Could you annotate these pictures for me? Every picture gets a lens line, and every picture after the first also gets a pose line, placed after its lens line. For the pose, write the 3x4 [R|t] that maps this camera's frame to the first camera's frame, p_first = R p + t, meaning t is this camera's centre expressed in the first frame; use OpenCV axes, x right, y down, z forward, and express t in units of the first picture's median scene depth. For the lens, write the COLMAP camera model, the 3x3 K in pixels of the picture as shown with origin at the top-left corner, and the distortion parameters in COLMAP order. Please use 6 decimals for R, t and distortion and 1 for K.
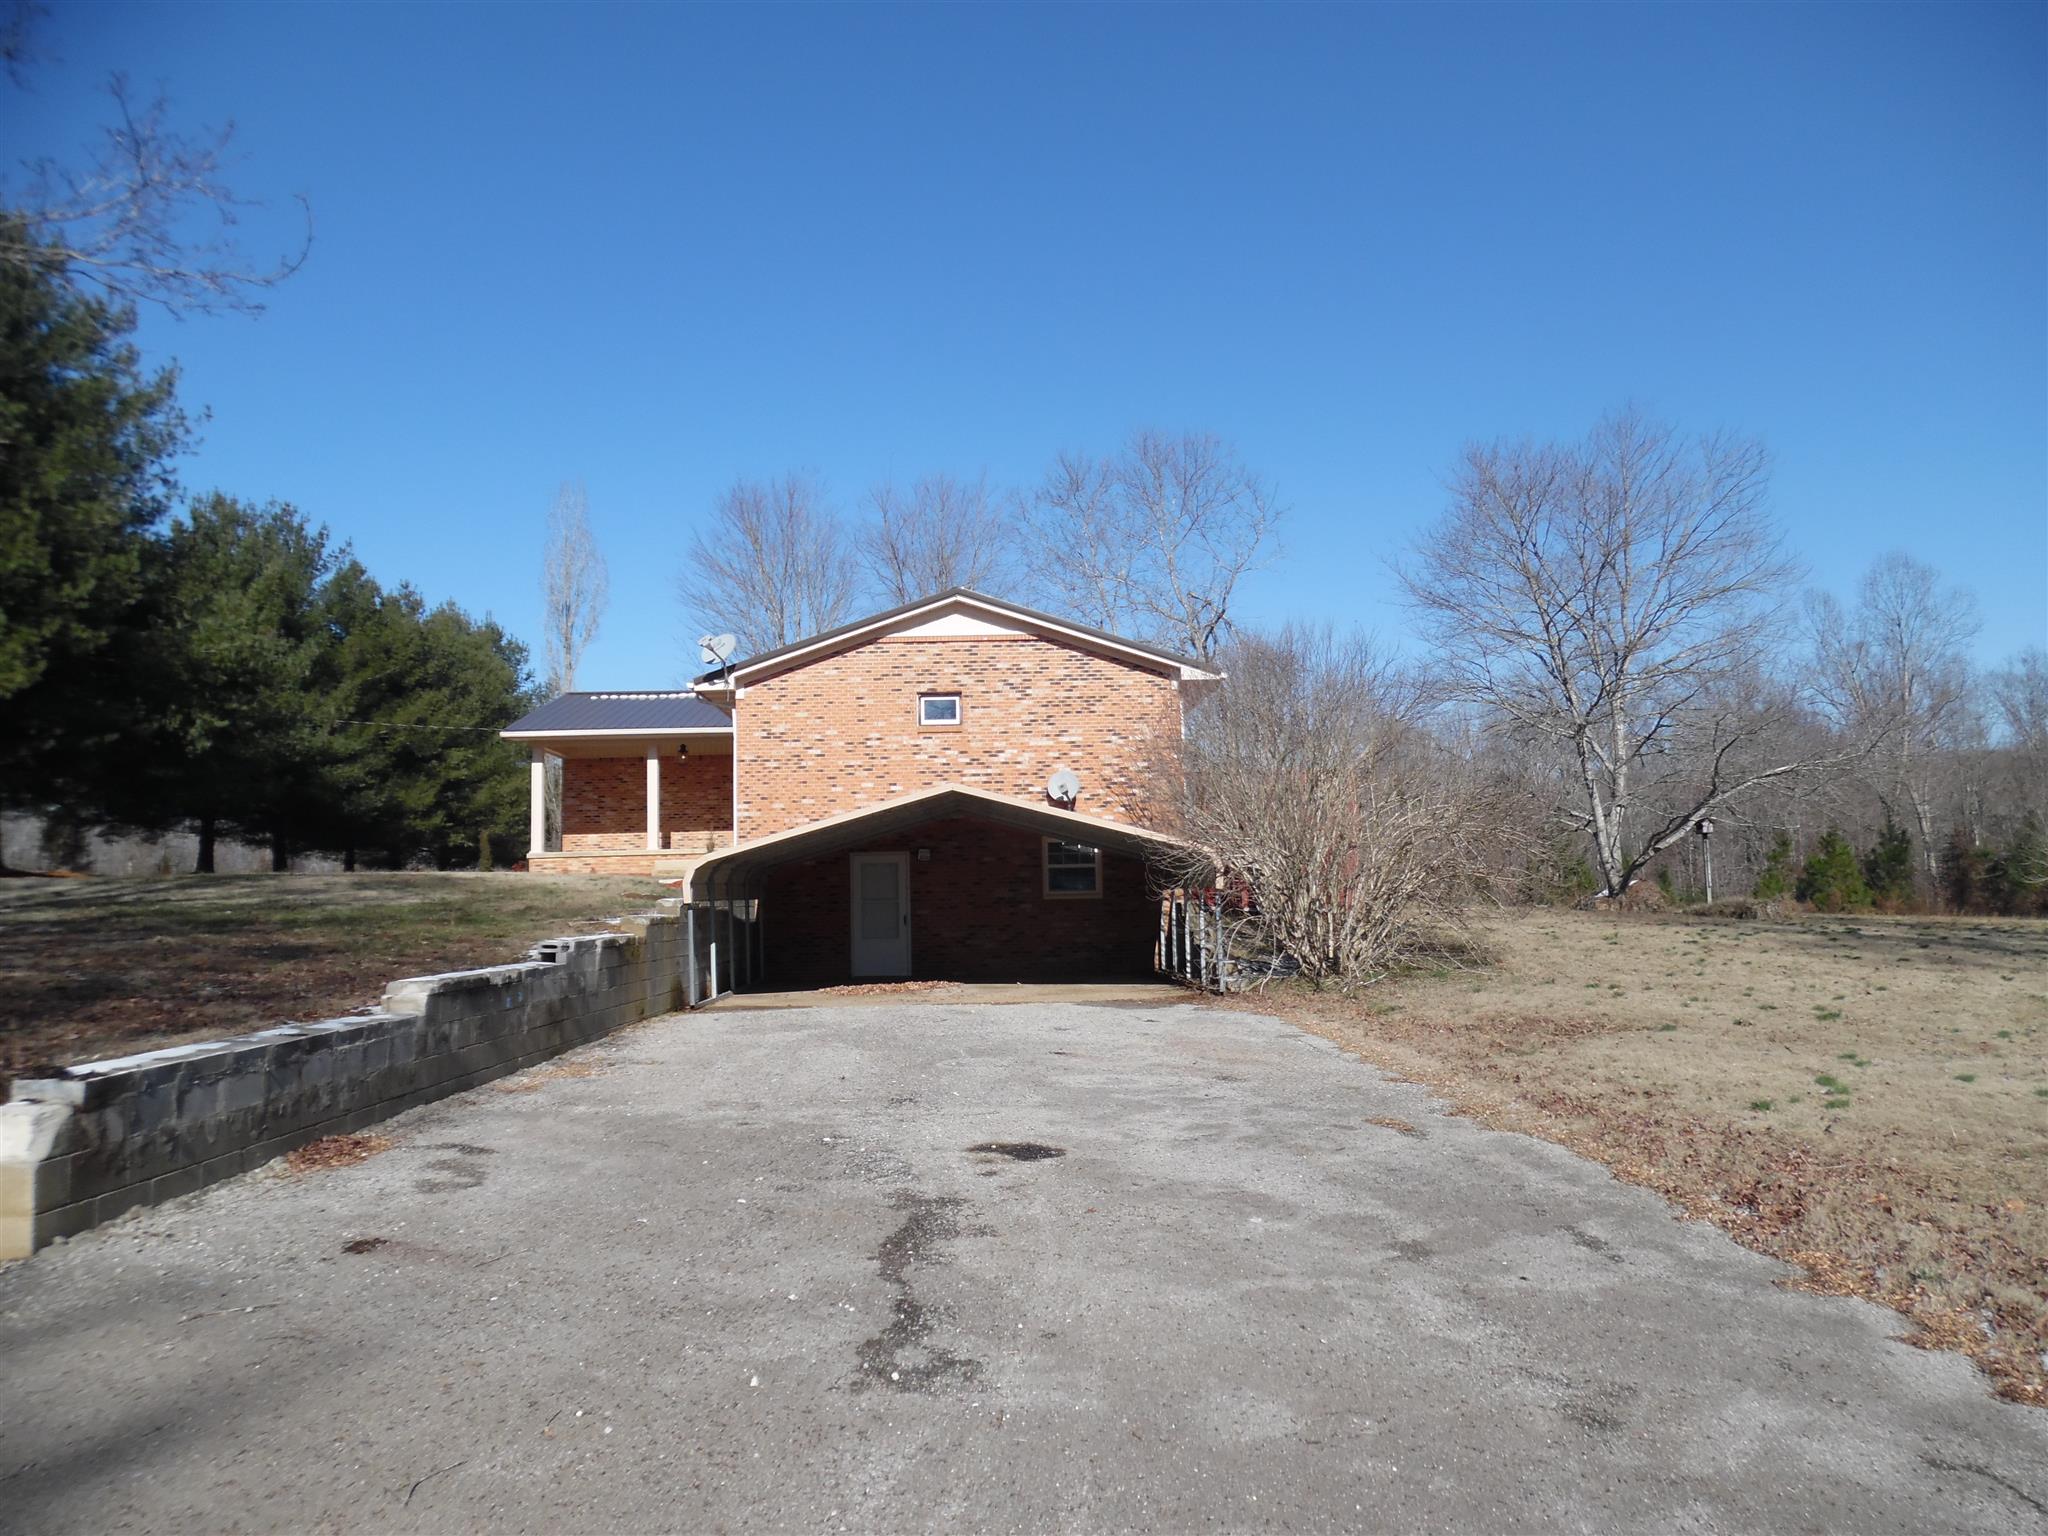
lens RADIAL K [[1411.2, 0, 1024.0], [0, 1411.2, 768.0], [0, 0, 1]] dist [0.002825, 0.000136]
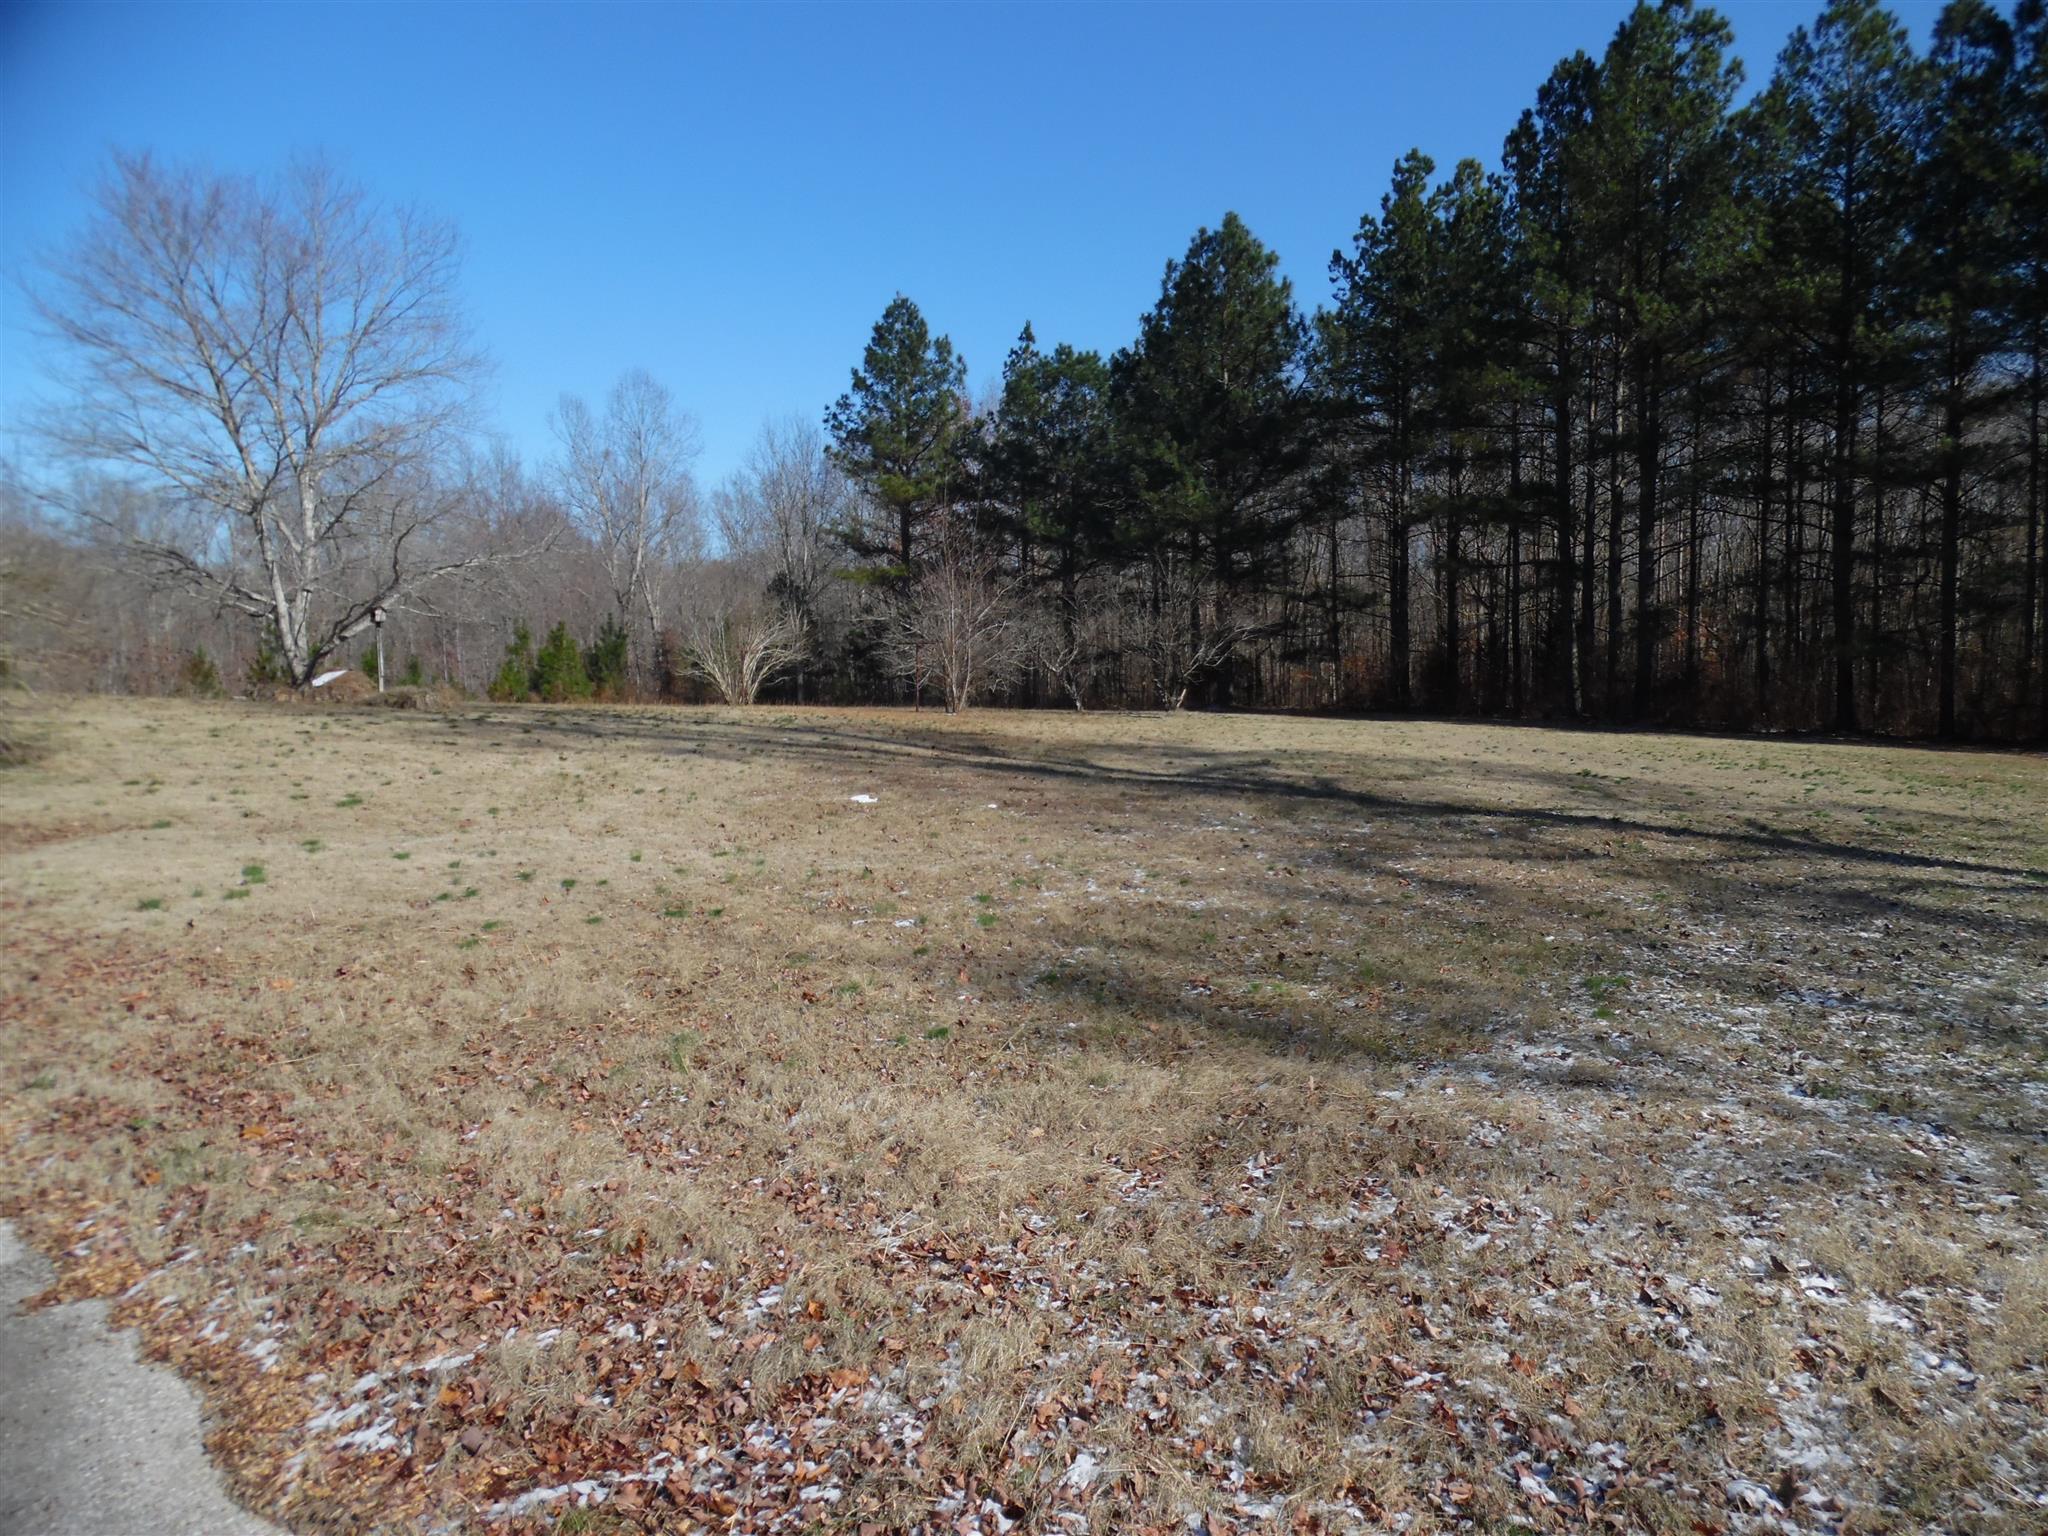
lens RADIAL K [[1411.2, 0, 1024.0], [0, 1411.2, 768.0], [0, 0, 1]] dist [0.002825, 0.000136]
pose [[0.725166, -0.038361, 0.687505, 0.120427], [-0.062122, 0.990730, 0.120806, 0.000339], [-0.685766, -0.130314, 0.716061, -0.021991]]
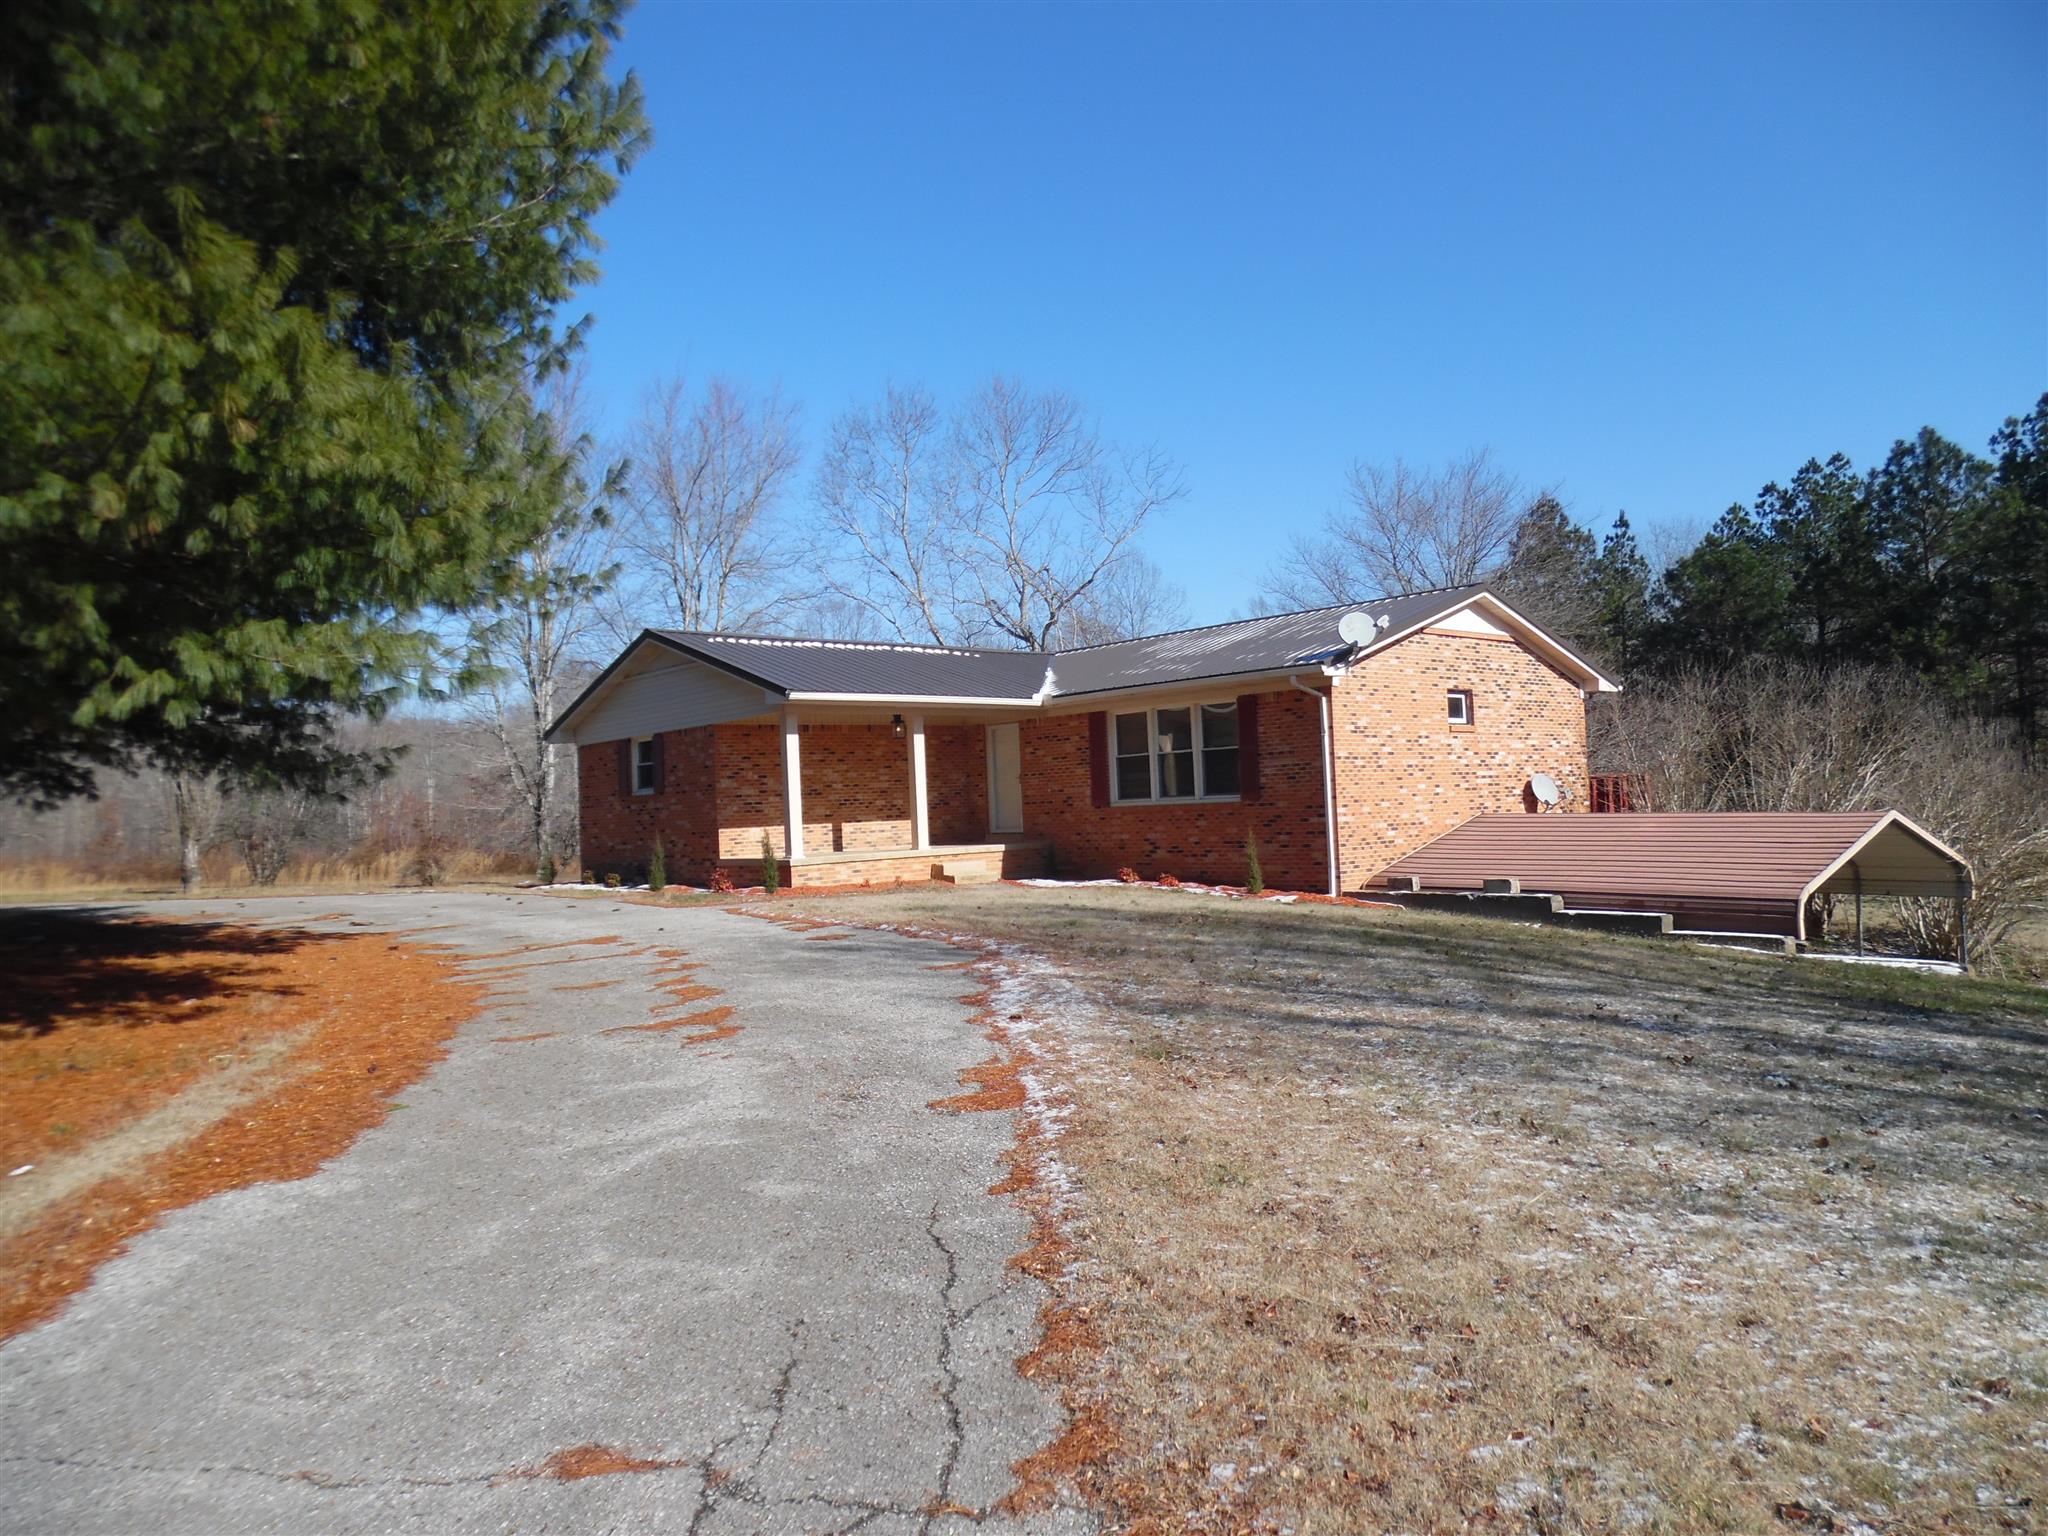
lens RADIAL K [[1411.2, 0, 1024.0], [0, 1411.2, 768.0], [0, 0, 1]] dist [0.002825, 0.000136]
pose [[0.750120, 0.012830, 0.661177, -0.687361], [-0.043657, 0.998591, 0.030152, -0.012471], [-0.659859, -0.051483, 0.749624, 0.356218]]
